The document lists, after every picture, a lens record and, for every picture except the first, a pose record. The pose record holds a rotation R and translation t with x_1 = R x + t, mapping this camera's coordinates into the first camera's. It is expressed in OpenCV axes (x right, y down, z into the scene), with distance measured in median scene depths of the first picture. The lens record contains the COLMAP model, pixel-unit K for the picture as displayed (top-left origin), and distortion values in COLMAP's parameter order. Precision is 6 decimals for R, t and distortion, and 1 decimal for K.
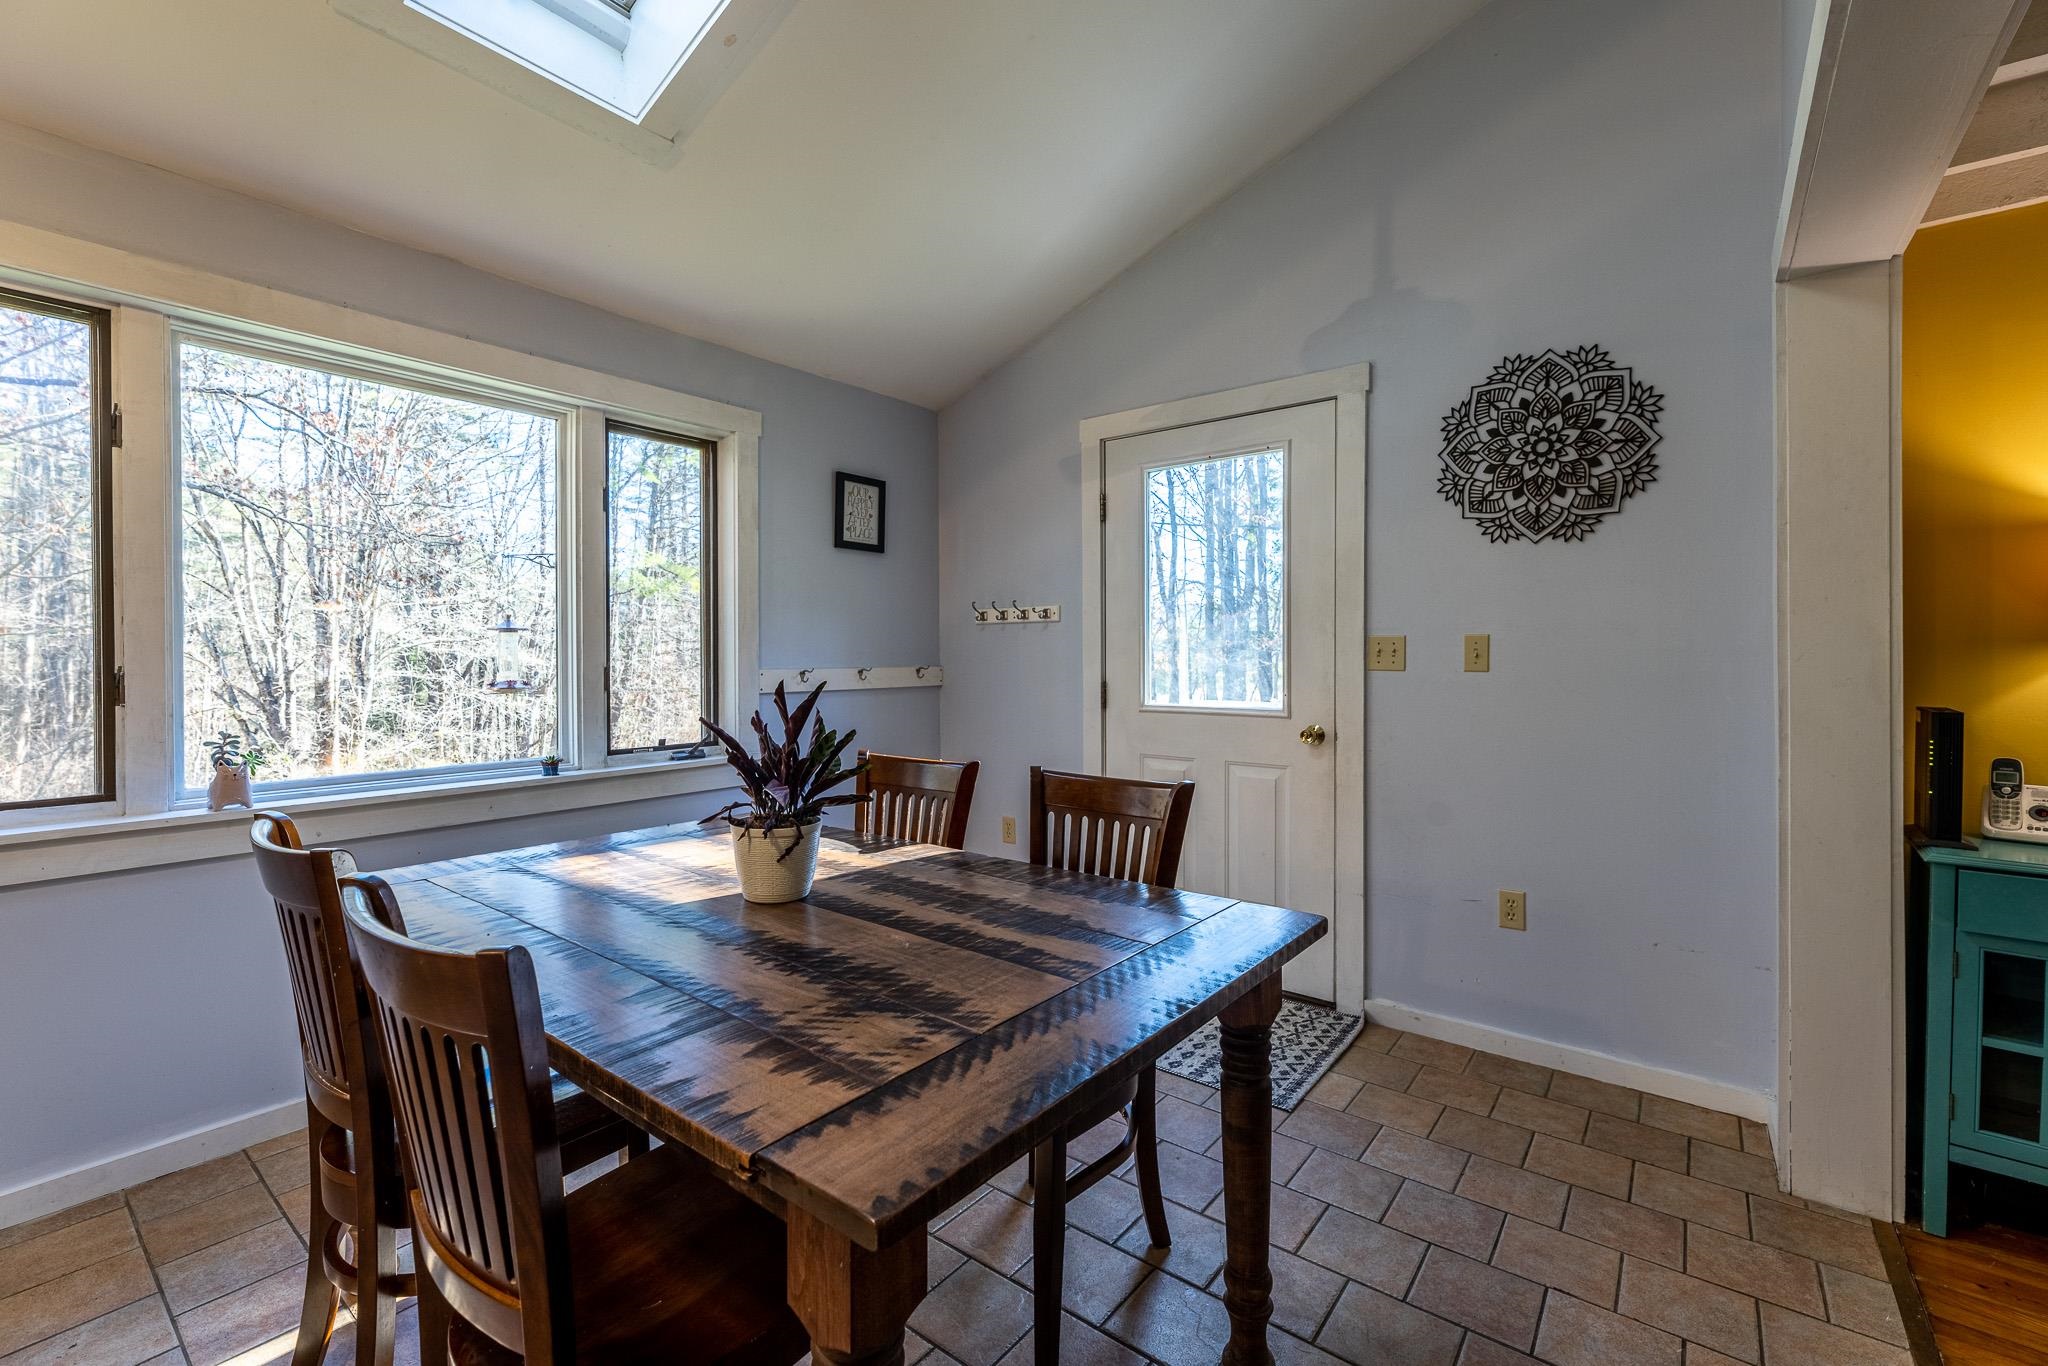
lens RADIAL K [[856.3, 0, 1043.6], [0, 856.3, 640.2], [0, 0, 1]] dist [0.001311, 0.000137]
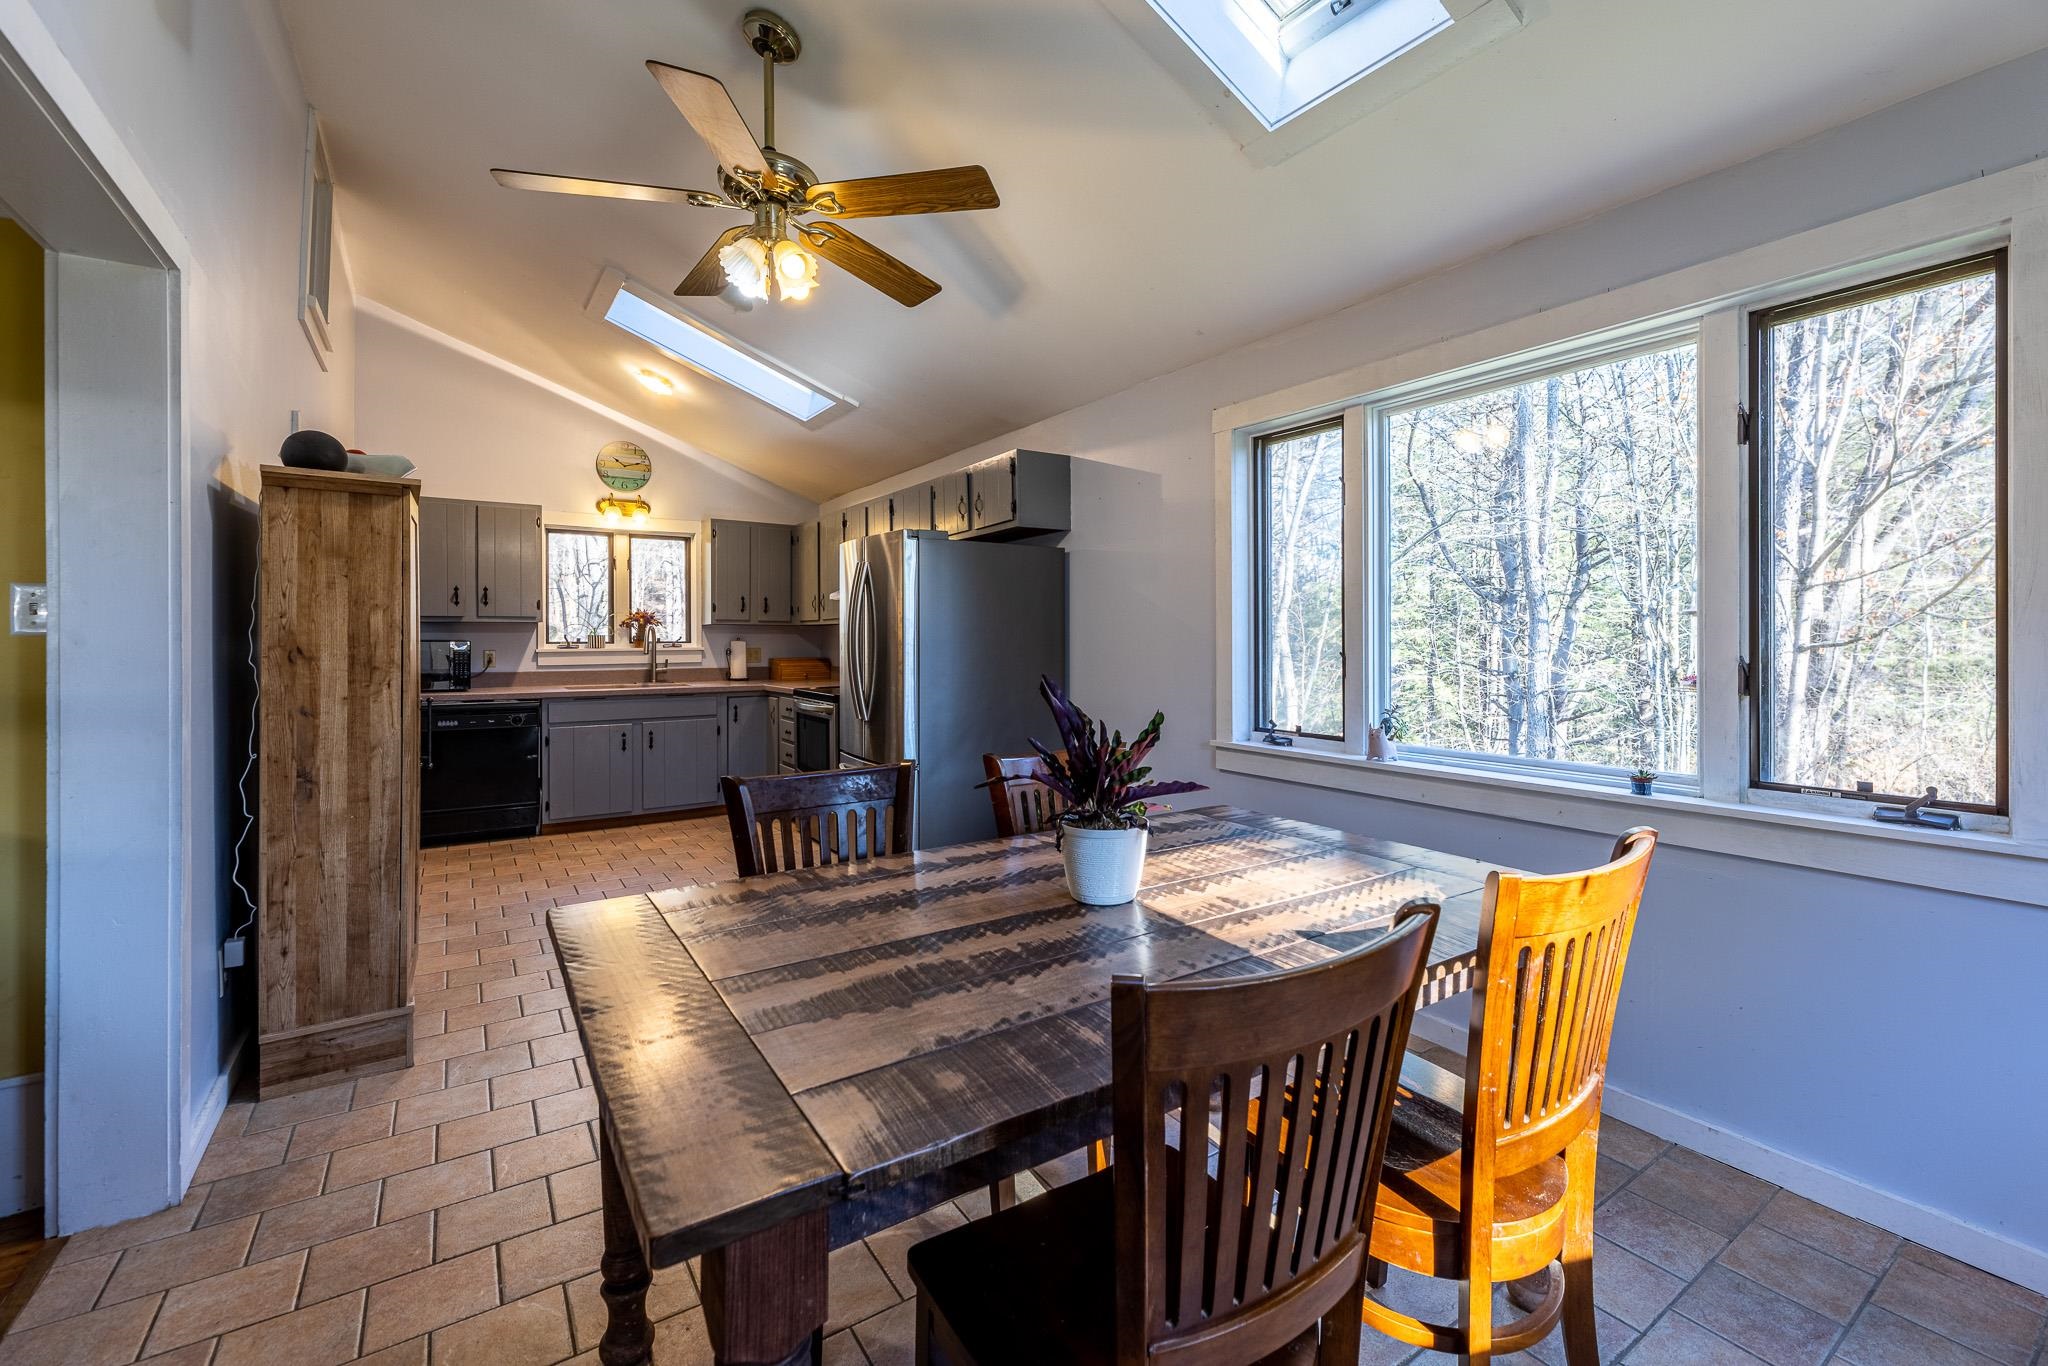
lens RADIAL K [[856.3, 0, 1043.6], [0, 856.3, 640.2], [0, 0, 1]] dist [0.001311, 0.000137]
pose [[-0.311783, 0.002486, -0.950150, 0.709163], [0.023075, 0.999721, -0.004956, 0.005225], [0.949873, -0.023470, -0.311754, 1.361124]]
